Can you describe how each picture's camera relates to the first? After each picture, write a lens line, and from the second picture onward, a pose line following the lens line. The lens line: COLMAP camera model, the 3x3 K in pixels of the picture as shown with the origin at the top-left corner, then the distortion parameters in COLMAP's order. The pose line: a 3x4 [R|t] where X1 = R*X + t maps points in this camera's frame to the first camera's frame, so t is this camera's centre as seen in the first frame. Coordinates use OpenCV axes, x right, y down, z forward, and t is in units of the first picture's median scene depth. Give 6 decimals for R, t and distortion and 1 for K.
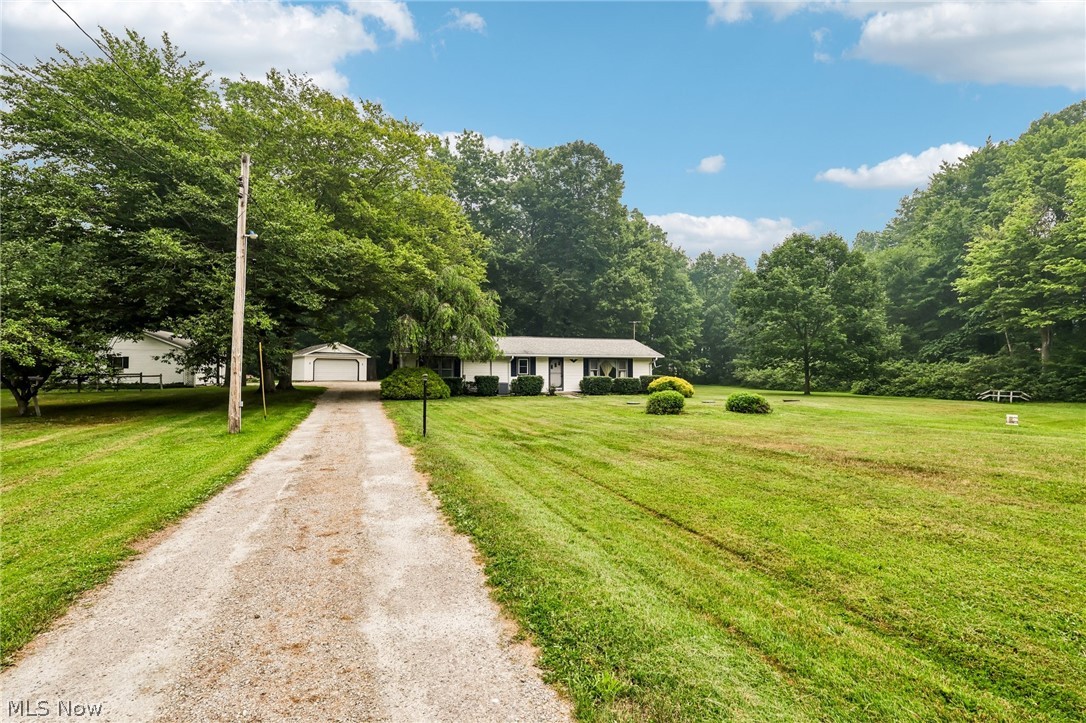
lens RADIAL K [[497.3, 0, 539.8], [0, 497.3, 360.7], [0, 0, 1]] dist [-0.001037, -0.000108]
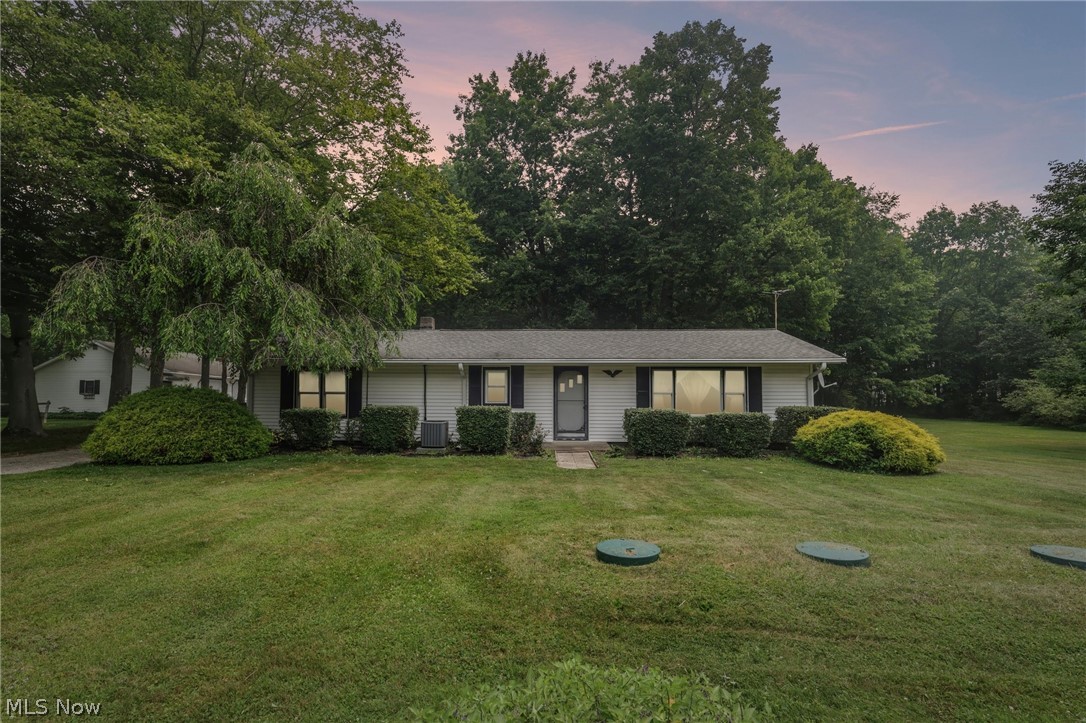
lens RADIAL K [[488.6, 0, 541.4], [0, 488.6, 382.0], [0, 0, 1]] dist [-0.001356, 0.000105]
pose [[0.940435, -0.013088, -0.339720, 0.104945], [0.009256, 0.999874, -0.012897, 0.008399], [0.339846, 0.008984, 0.940438, 0.375182]]
